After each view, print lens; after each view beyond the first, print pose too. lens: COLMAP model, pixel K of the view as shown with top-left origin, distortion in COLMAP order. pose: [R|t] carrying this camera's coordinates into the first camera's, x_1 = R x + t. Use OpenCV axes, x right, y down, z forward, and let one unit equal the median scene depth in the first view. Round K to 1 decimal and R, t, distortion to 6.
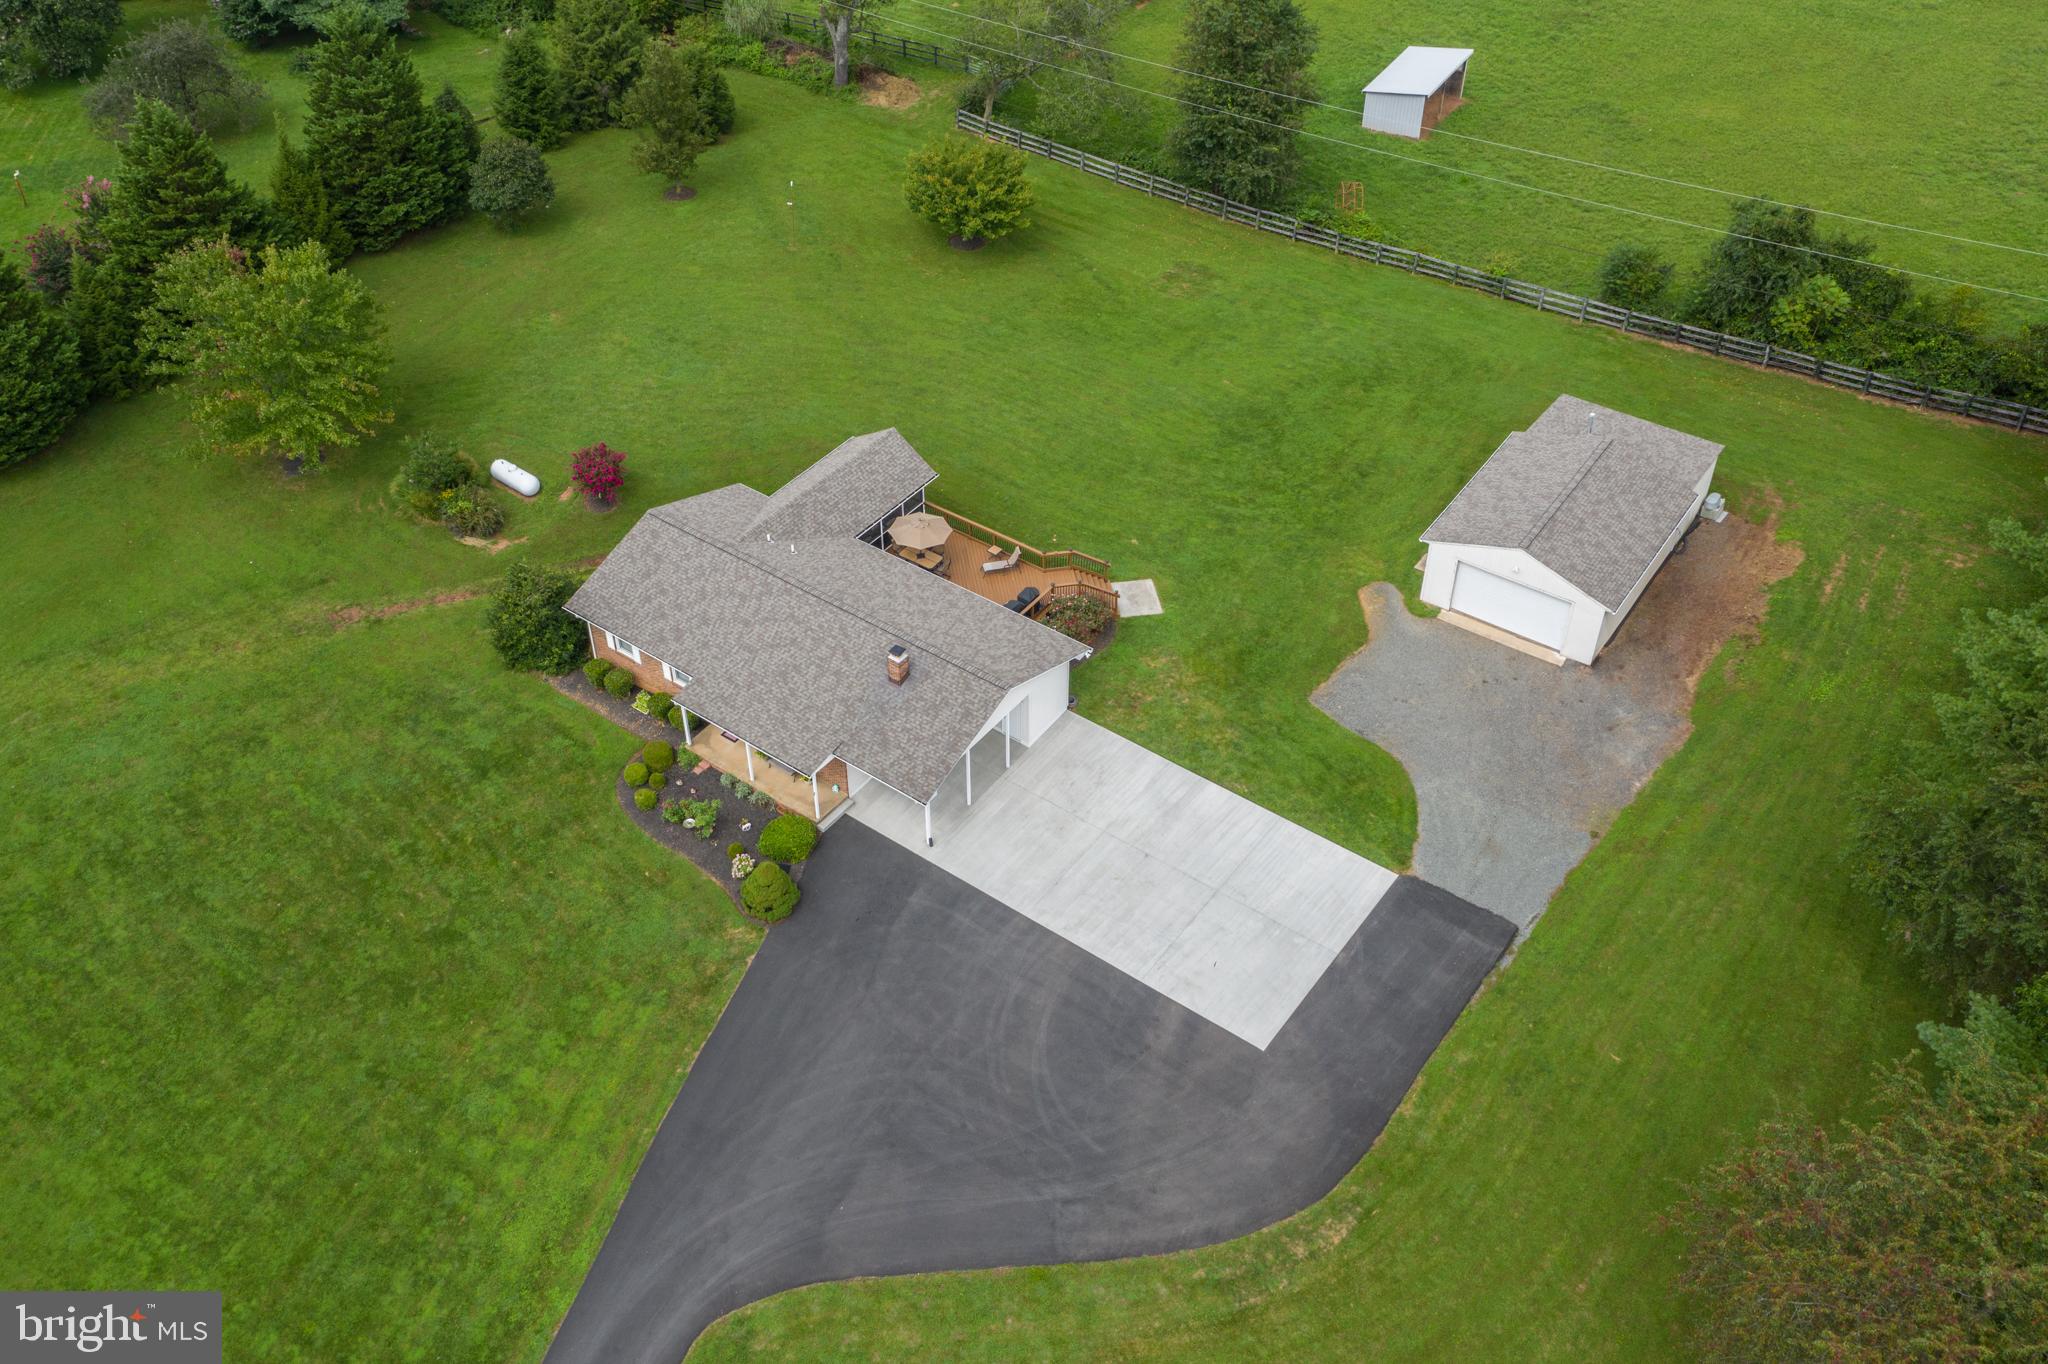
lens RADIAL K [[1834.8, 0, 966.8], [0, 1834.8, 621.7], [0, 0, 1]] dist [-0.003100, -0.008401]
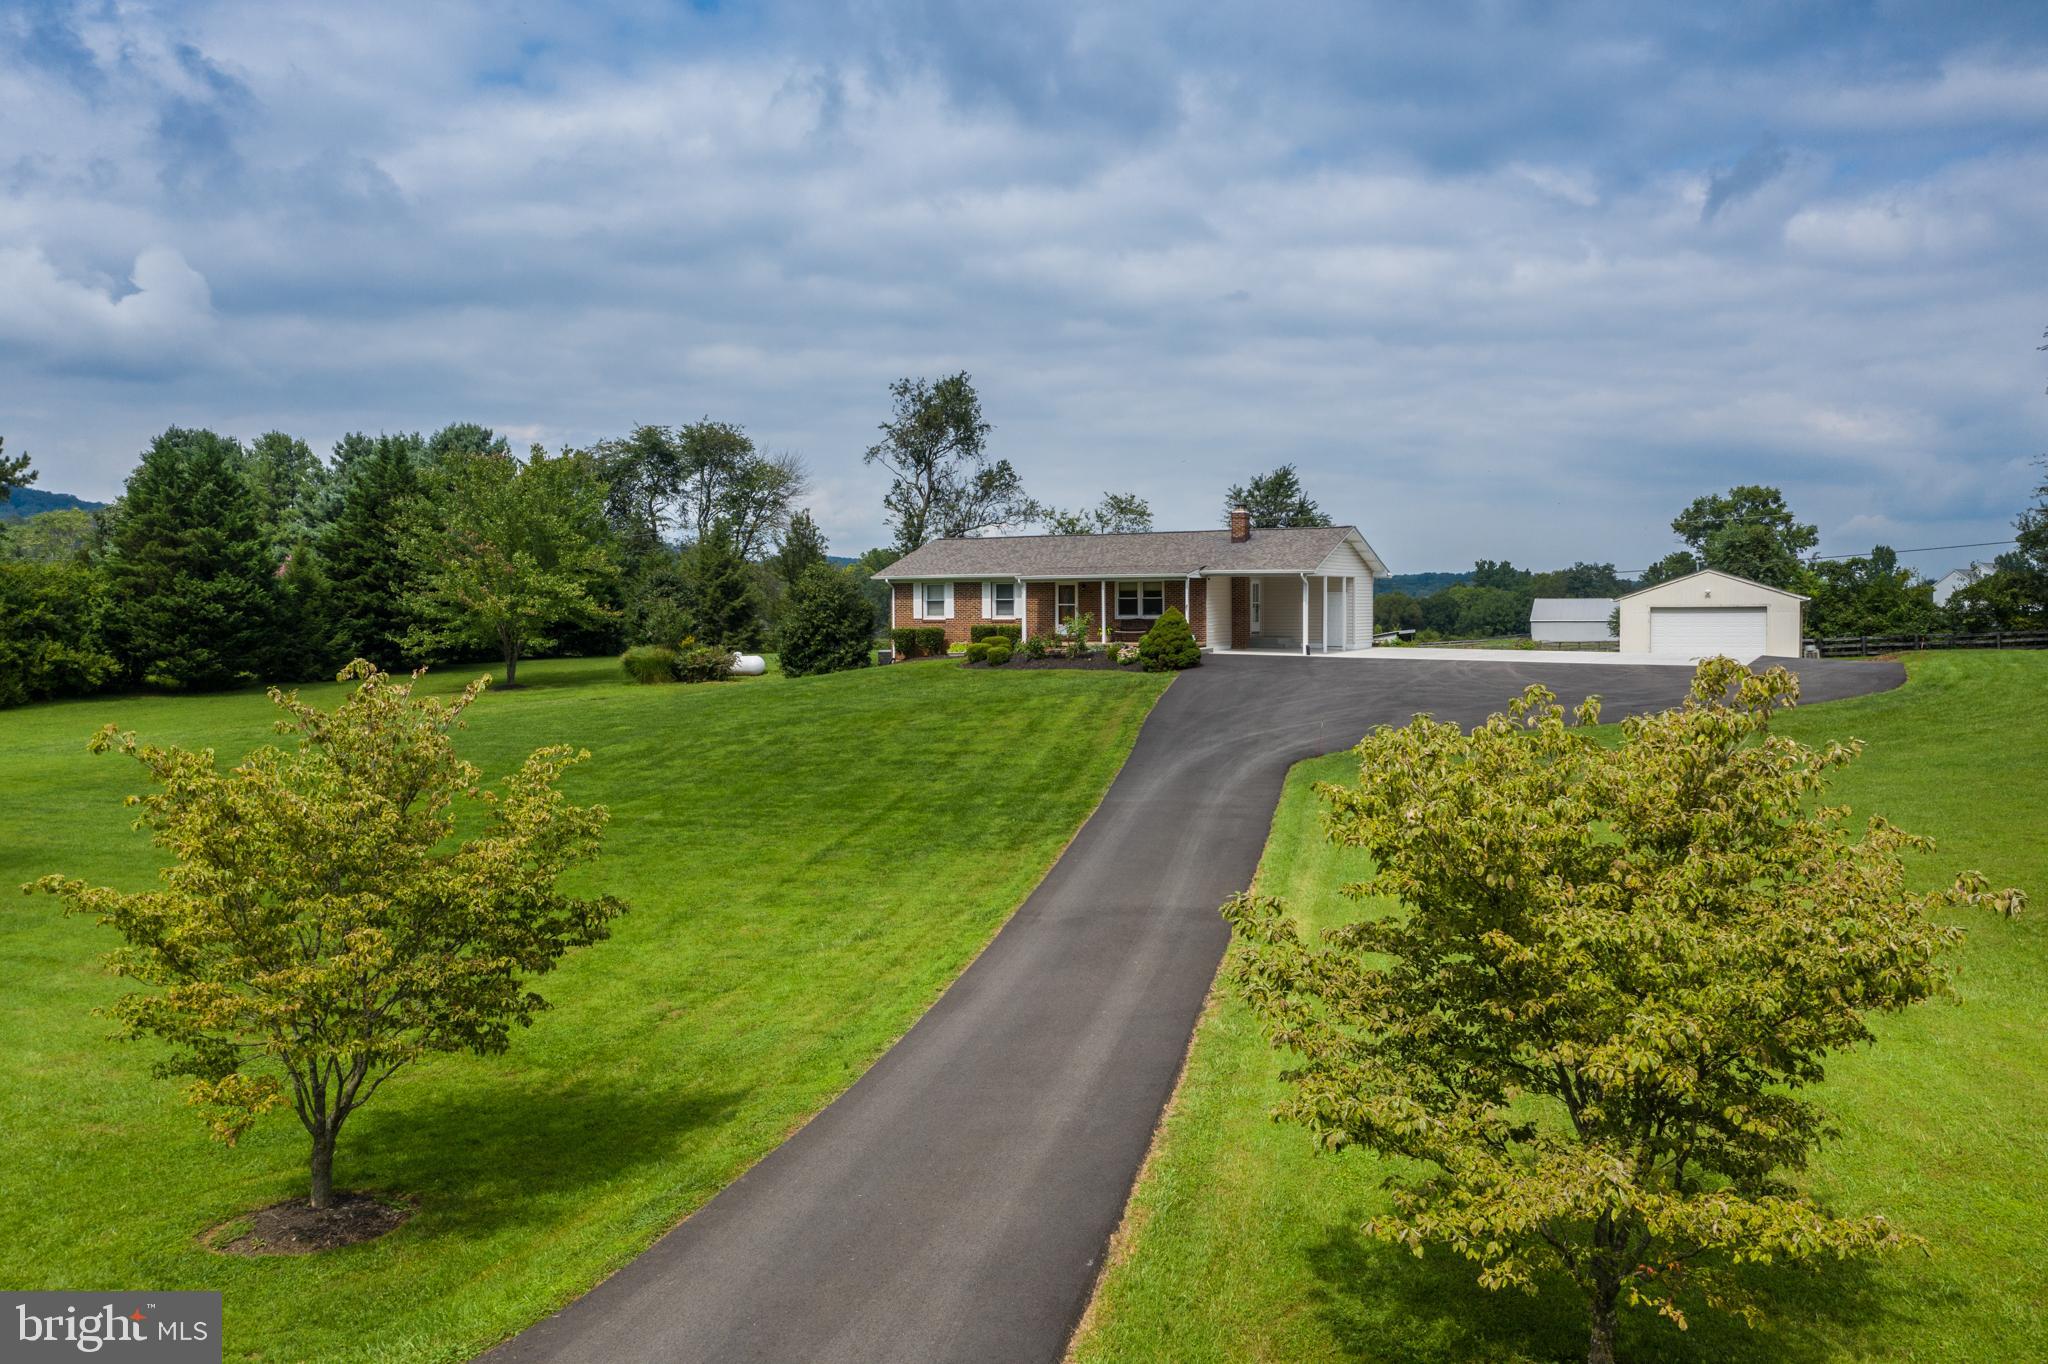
lens RADIAL K [[1611.5, 0, 1024.0], [0, 1611.5, 682.0], [0, 0, 1]] dist [-0.003965, 0.001278]
pose [[0.985053, 0.005562, 0.172162, -0.302832], [0.101386, 0.789289, -0.605593, 0.610759], [-0.139254, 0.613996, 0.776928, 0.348639]]
